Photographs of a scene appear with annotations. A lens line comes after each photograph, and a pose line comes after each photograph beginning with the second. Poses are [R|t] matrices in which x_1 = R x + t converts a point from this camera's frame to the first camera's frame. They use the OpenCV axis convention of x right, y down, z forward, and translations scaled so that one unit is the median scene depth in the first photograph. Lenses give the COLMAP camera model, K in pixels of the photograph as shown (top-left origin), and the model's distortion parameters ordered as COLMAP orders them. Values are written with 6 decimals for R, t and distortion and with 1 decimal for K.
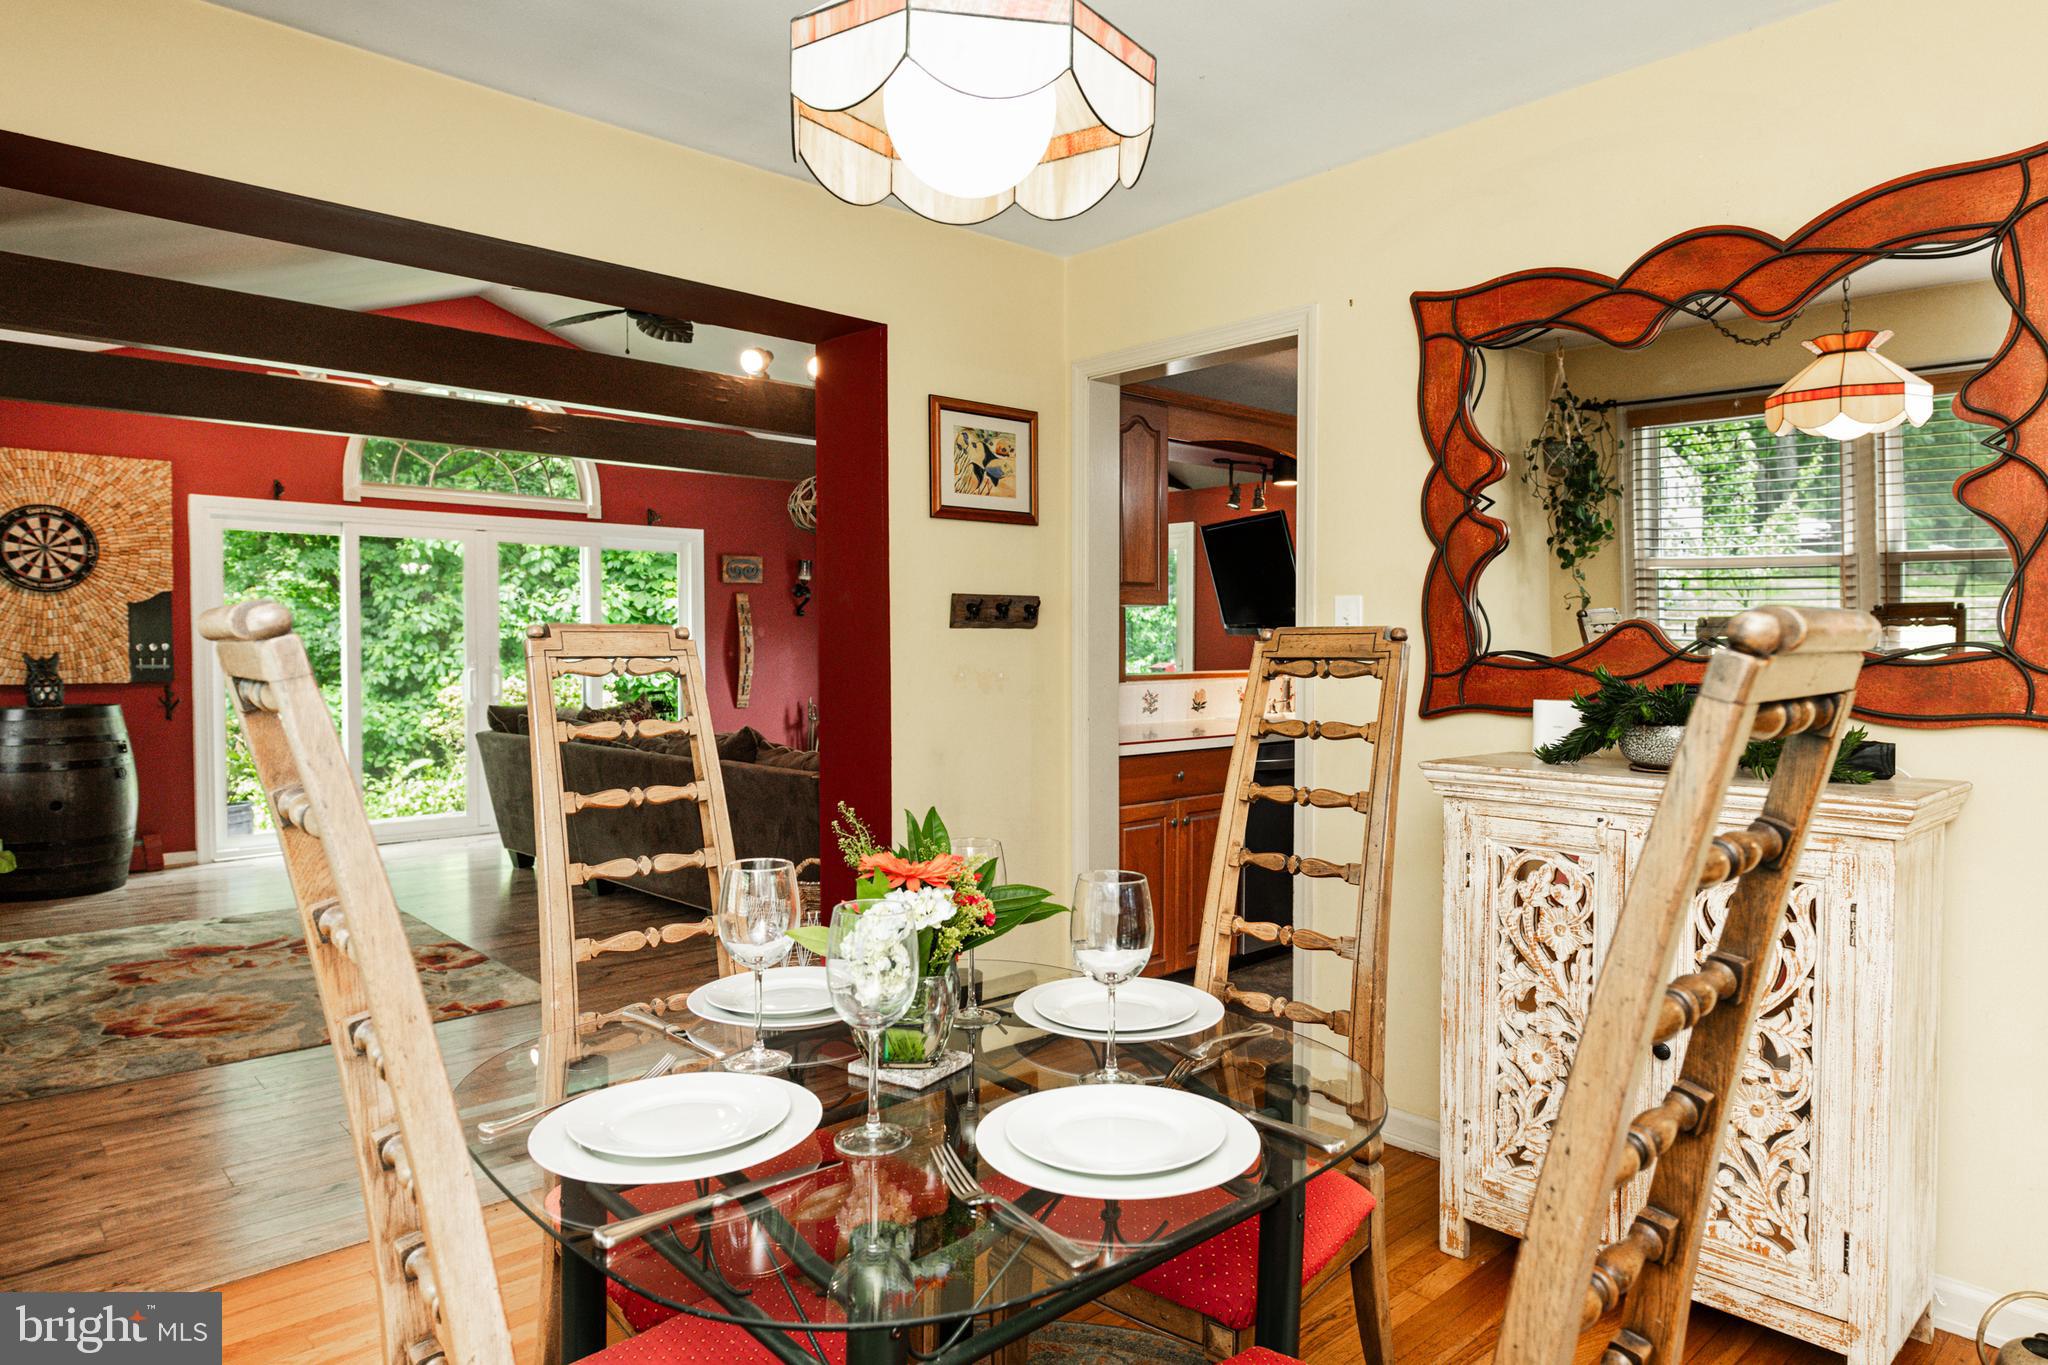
lens RADIAL K [[1281.4, 0, 1027.2], [0, 1281.4, 680.8], [0, 0, 1]] dist [0.001288, -0.000060]
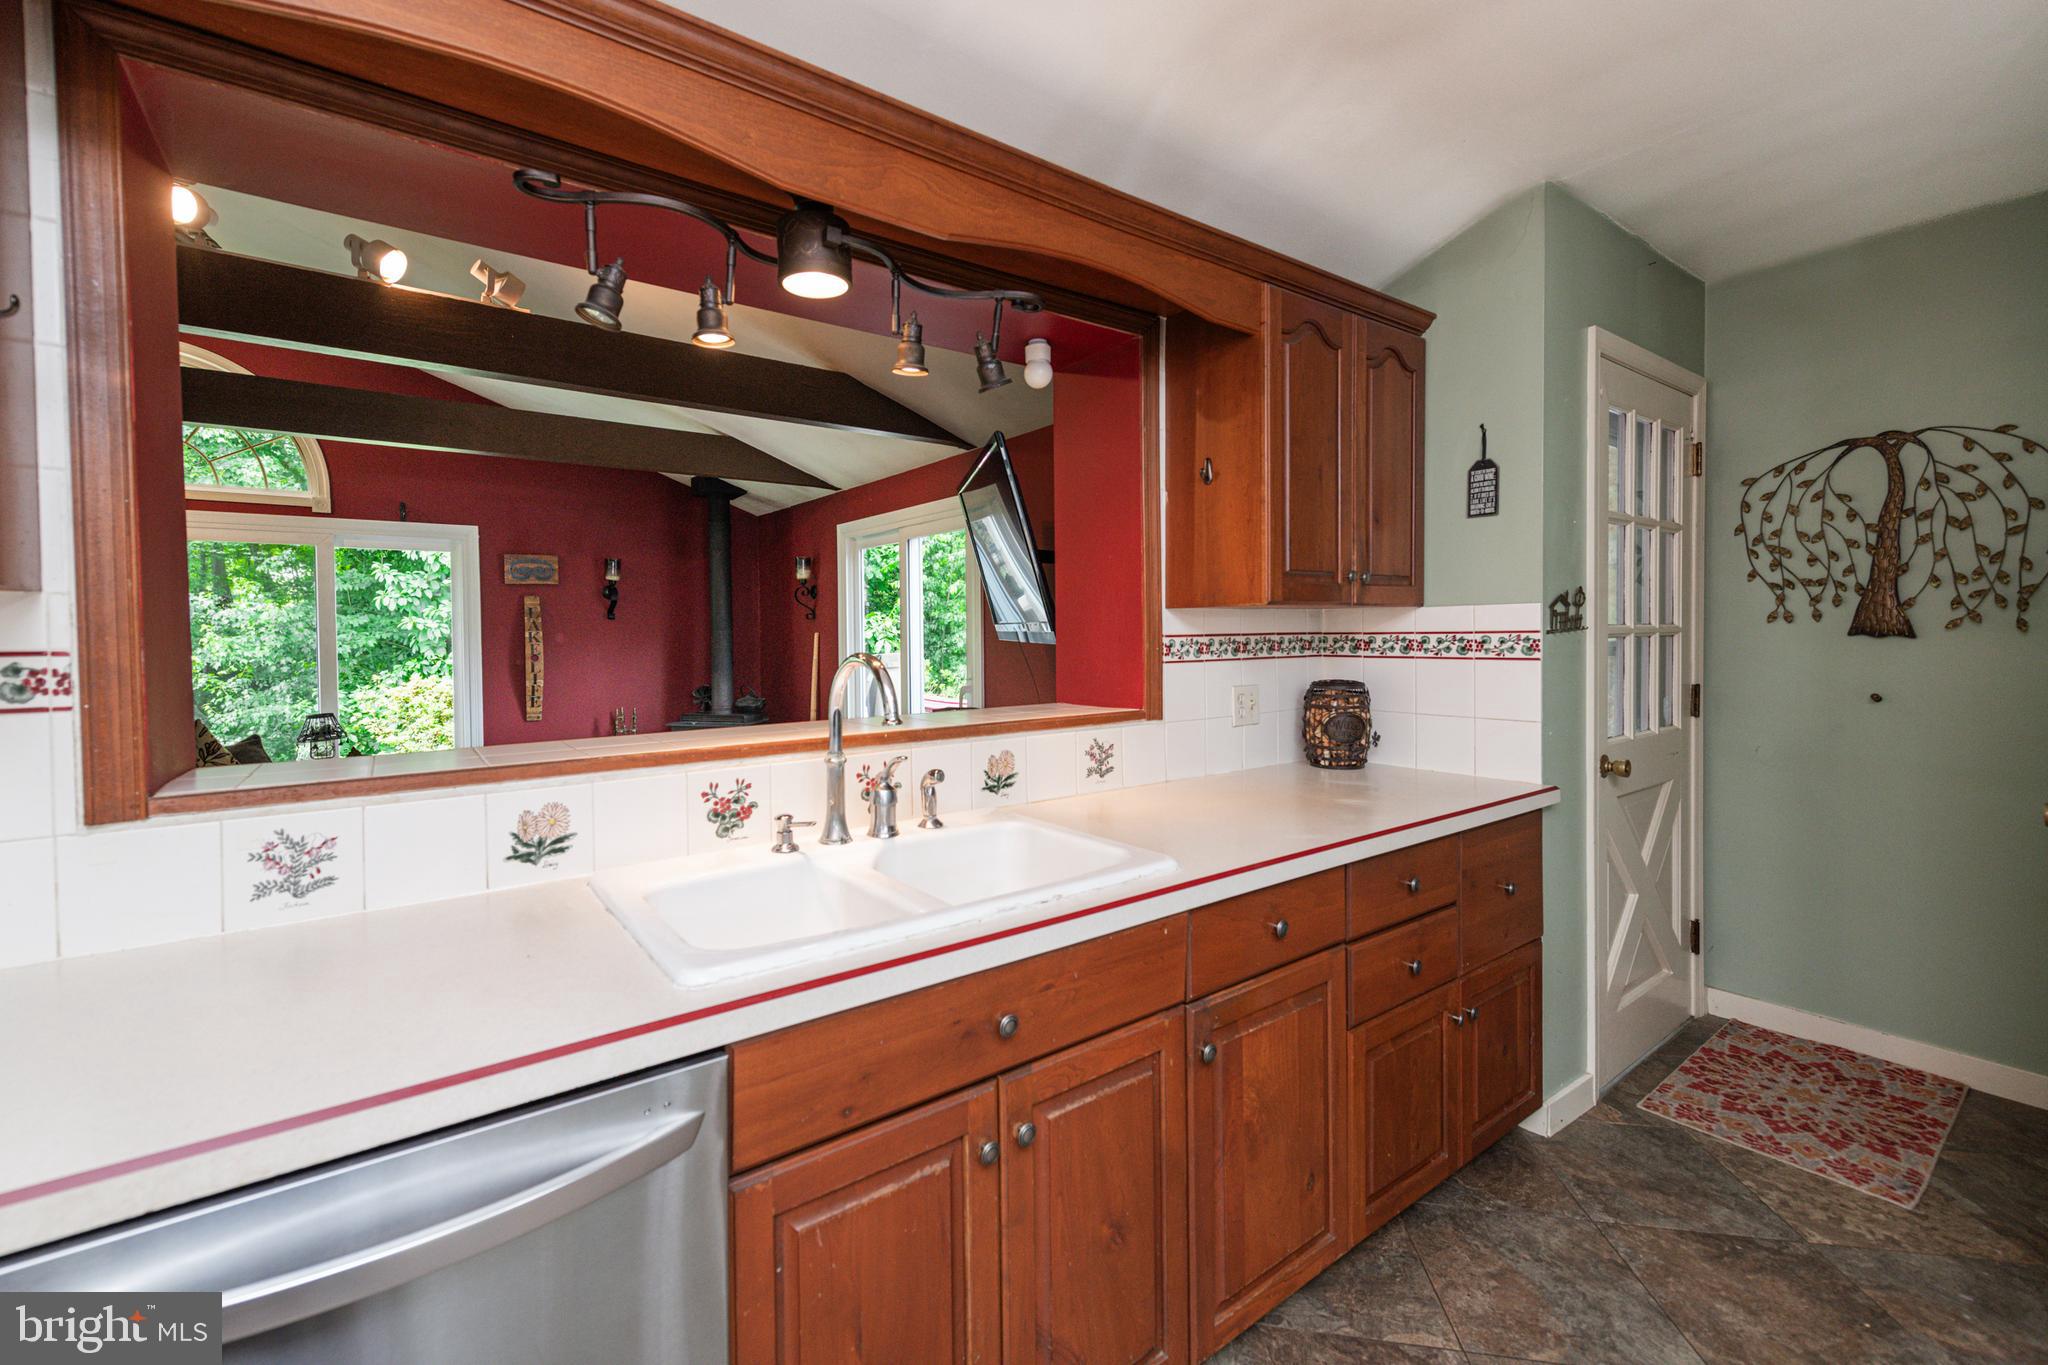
lens RADIAL K [[843.0, 0, 968.7], [0, 843.0, 653.9], [0, 0, 1]] dist [0.014113, -0.003405]
pose [[0.989645, -0.008129, -0.143303, 0.236166], [0.007251, 0.999952, -0.006645, -0.028290], [0.143350, 0.005537, 0.989657, 0.614832]]
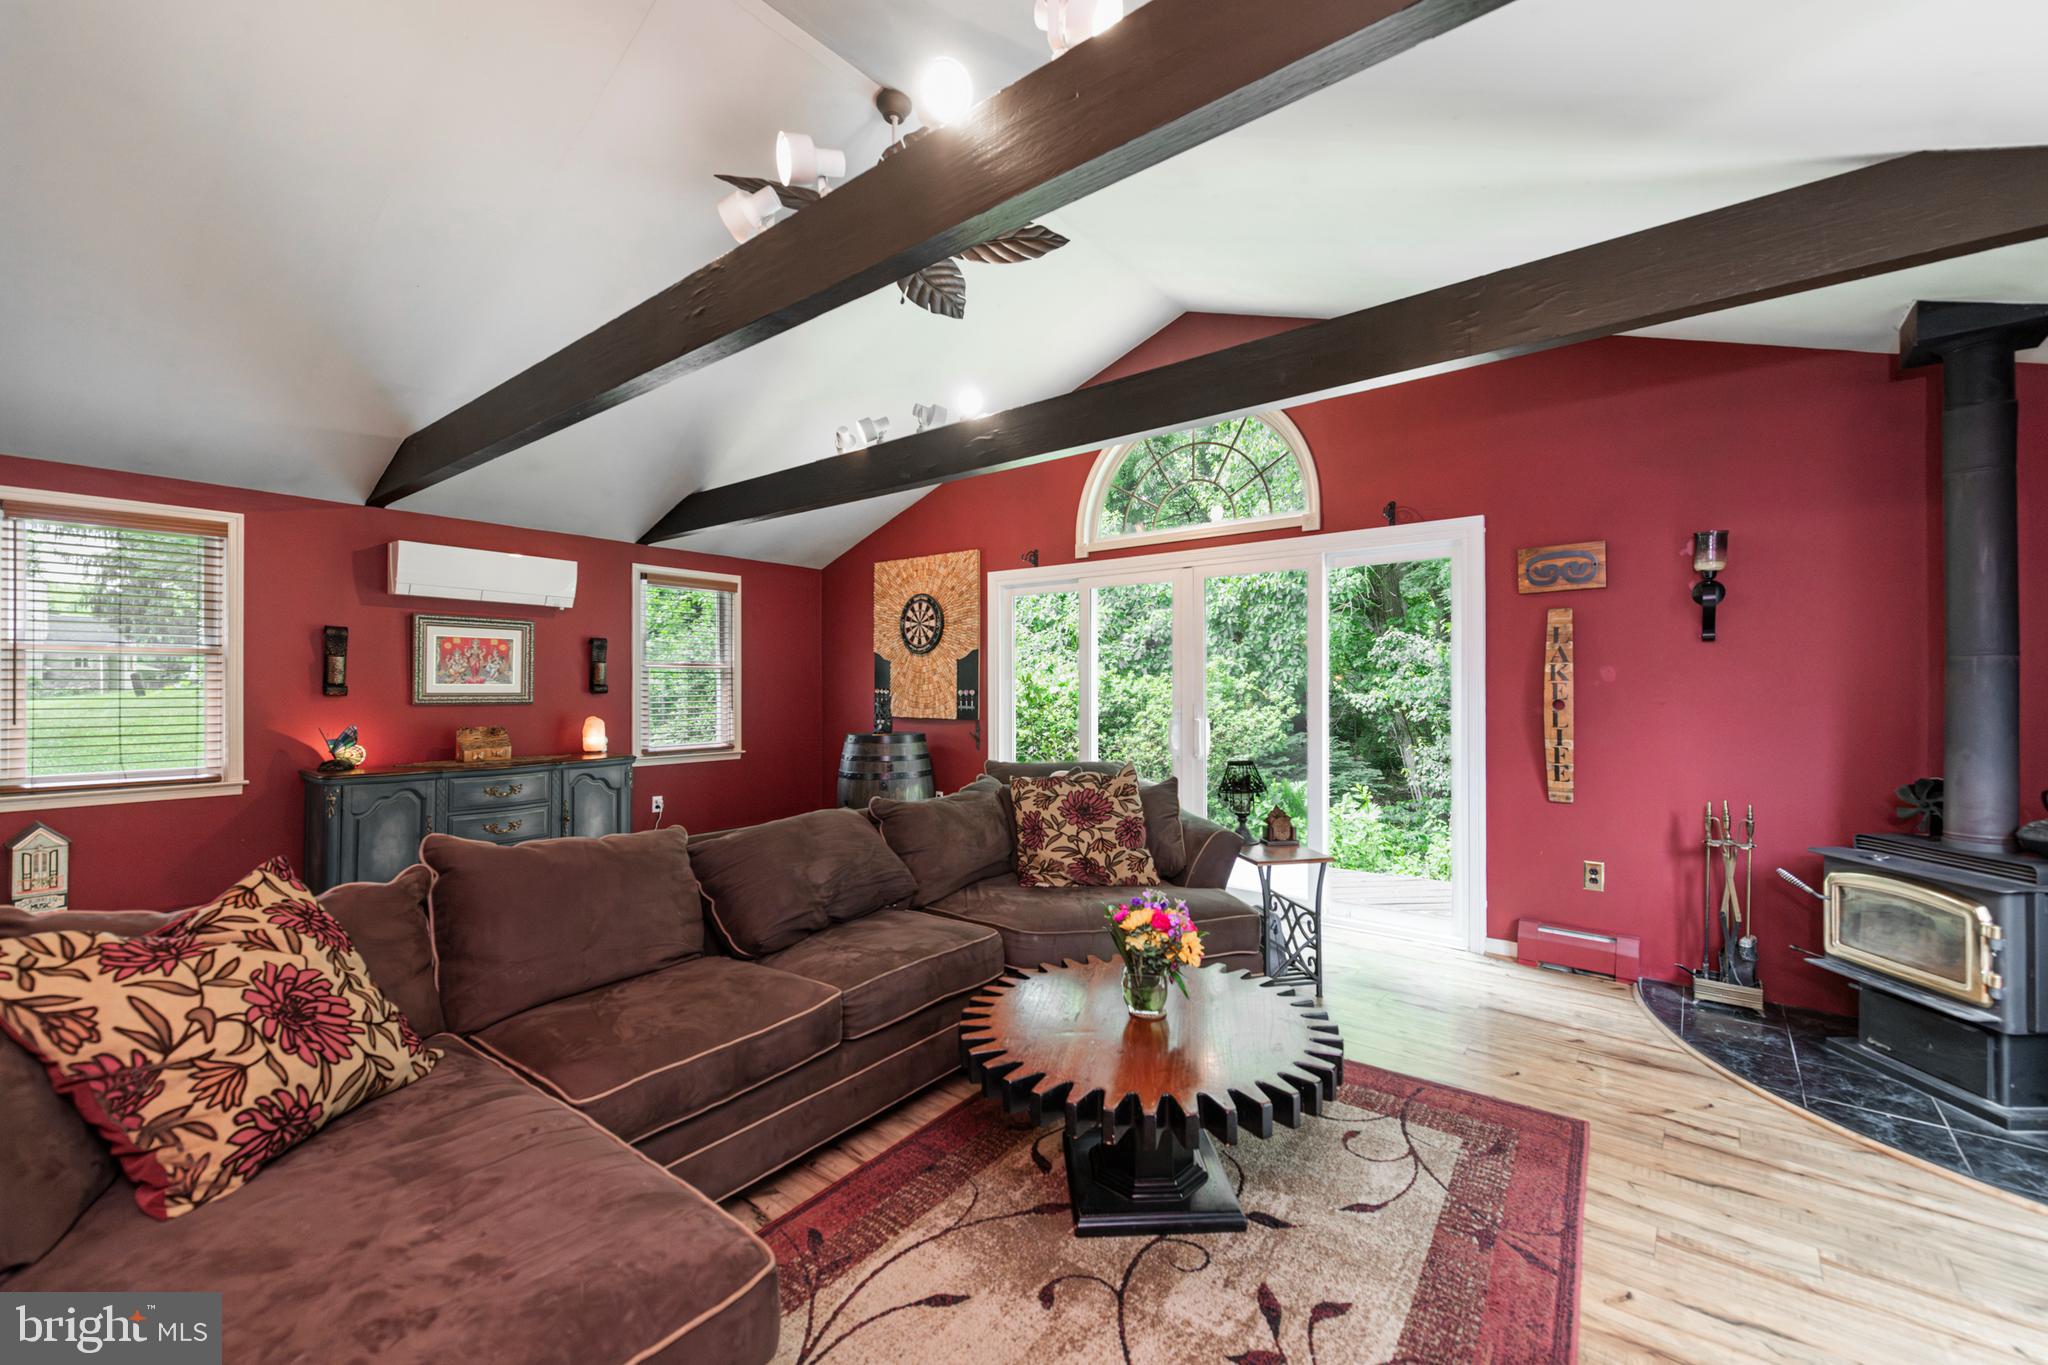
lens RADIAL K [[843.0, 0, 1022.1], [0, 843.0, 673.8], [0, 0, 1]] dist [0.014113, -0.003405]
pose [[0.131317, -0.015034, -0.991226, 0.181649], [-0.030199, 0.999360, -0.019158, -0.031837], [0.990880, 0.032450, 0.130779, 0.965817]]
